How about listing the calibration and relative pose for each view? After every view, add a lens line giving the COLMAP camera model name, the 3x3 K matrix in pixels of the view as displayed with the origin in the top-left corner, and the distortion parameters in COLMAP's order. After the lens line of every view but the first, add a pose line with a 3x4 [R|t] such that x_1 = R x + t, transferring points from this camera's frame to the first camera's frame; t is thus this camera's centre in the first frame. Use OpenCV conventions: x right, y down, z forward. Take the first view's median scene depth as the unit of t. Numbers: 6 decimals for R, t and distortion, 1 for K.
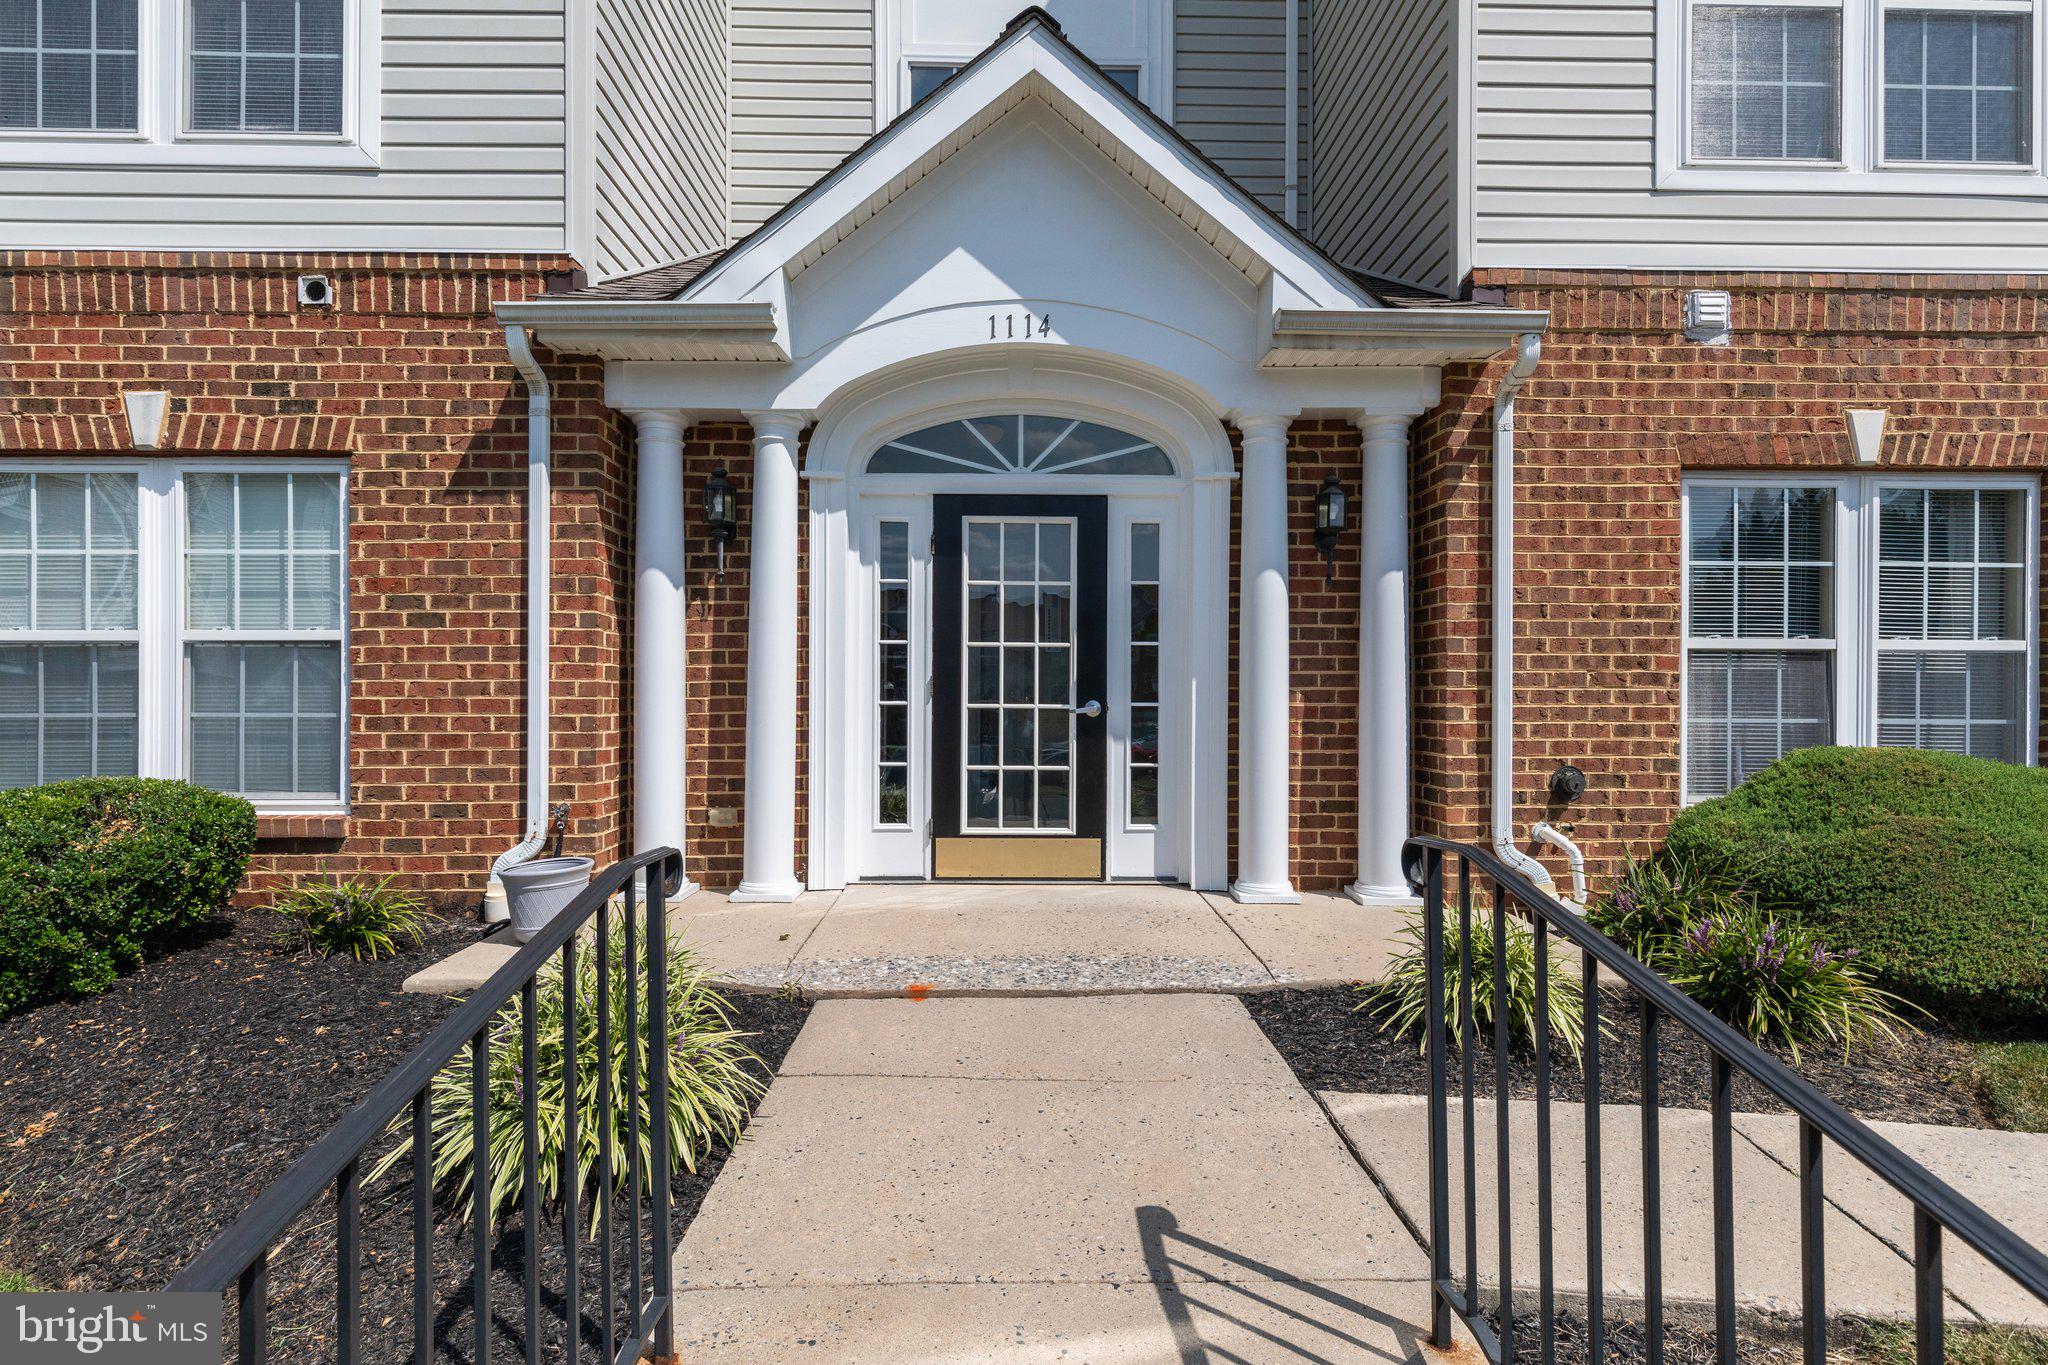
lens RADIAL K [[1022.4, 0, 1031.0], [0, 1022.4, 673.5], [0, 0, 1]] dist [-0.002508, -0.000267]
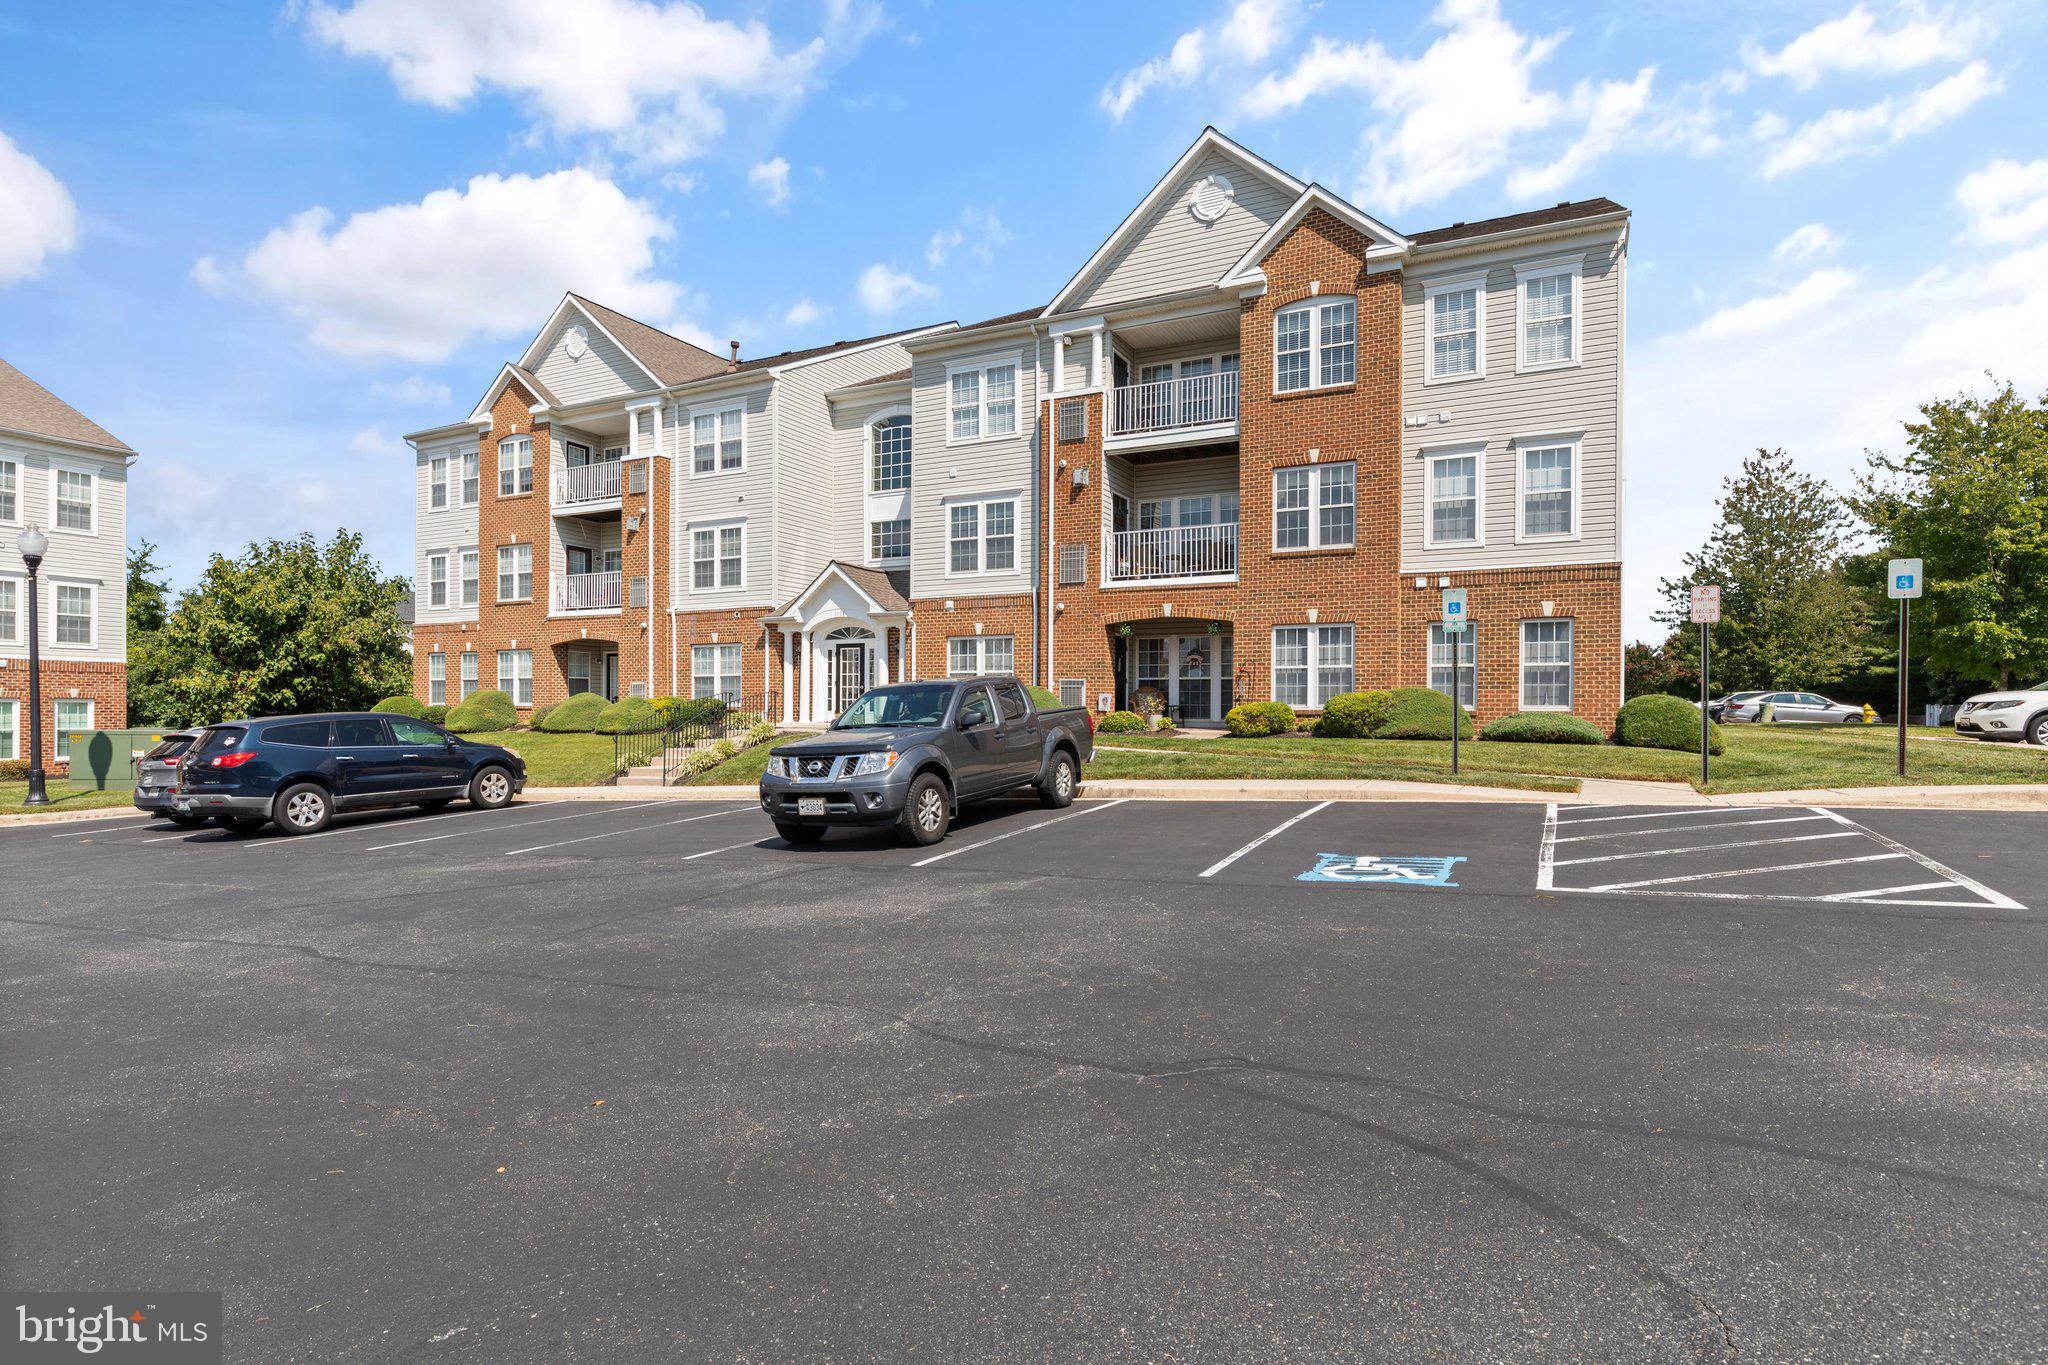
lens RADIAL K [[1022.4, 0, 1024.5], [0, 1022.4, 686.9], [0, 0, 1]] dist [-0.002508, -0.000267]
pose [[0.883666, -0.009967, -0.468011, 3.208321], [0.010093, 0.999947, -0.002238, 0.055701], [0.468008, -0.002746, 0.883720, -3.121615]]
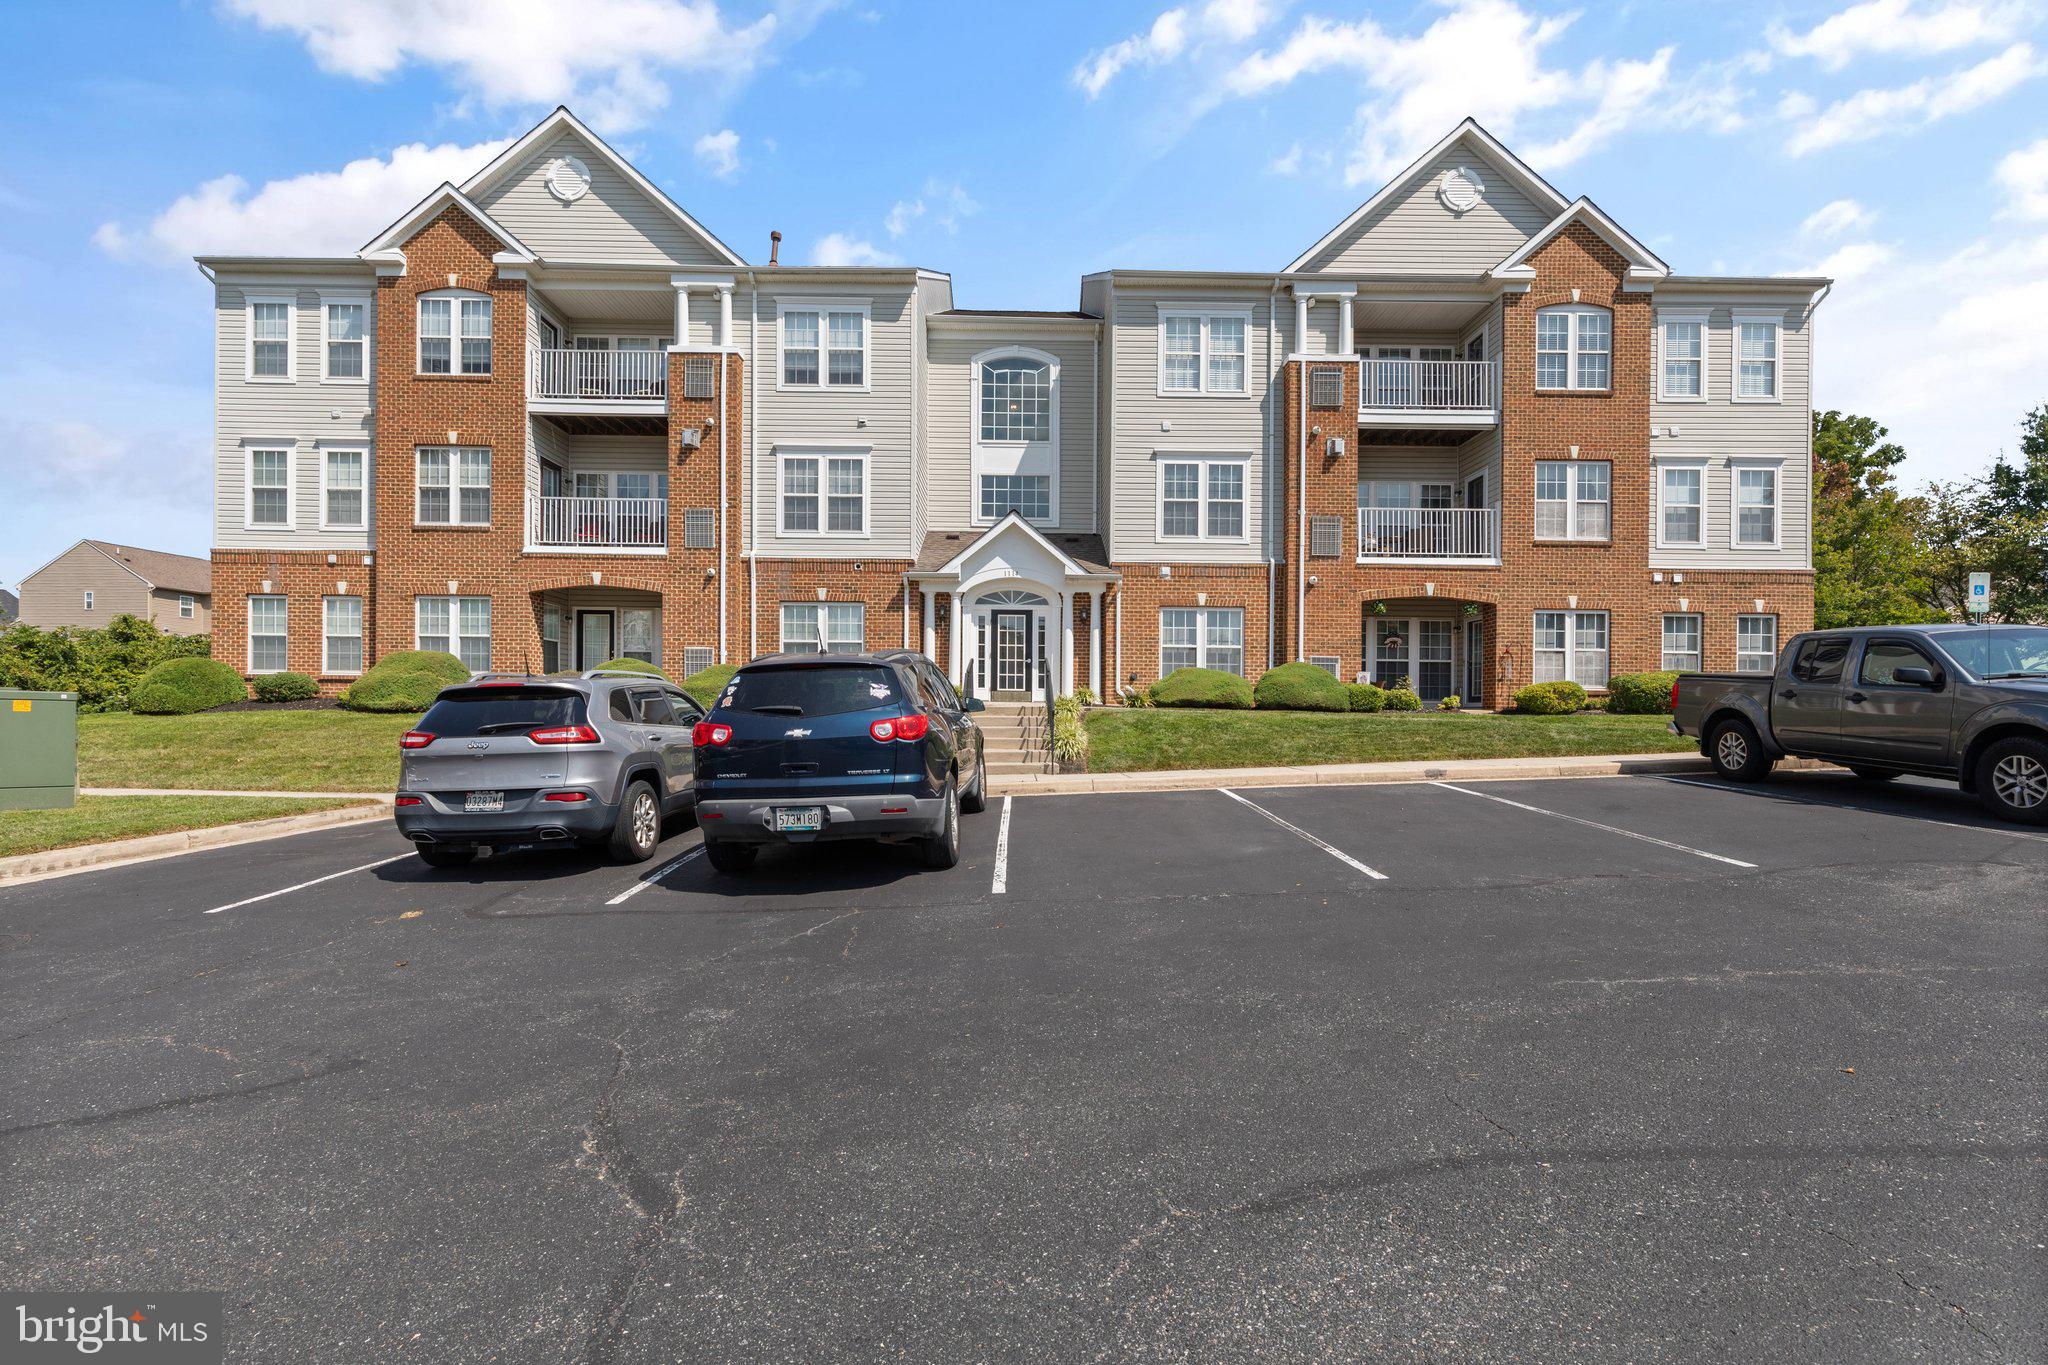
lens RADIAL K [[924.7, 0, 1032.4], [0, 924.7, 695.0], [0, 0, 1]] dist [0.007208, -0.000768]
pose [[0.999703, 0.008257, -0.022923, 0.174838], [-0.008194, 0.999962, 0.002839, 0.175471], [0.022945, -0.002651, 0.999733, -2.984923]]
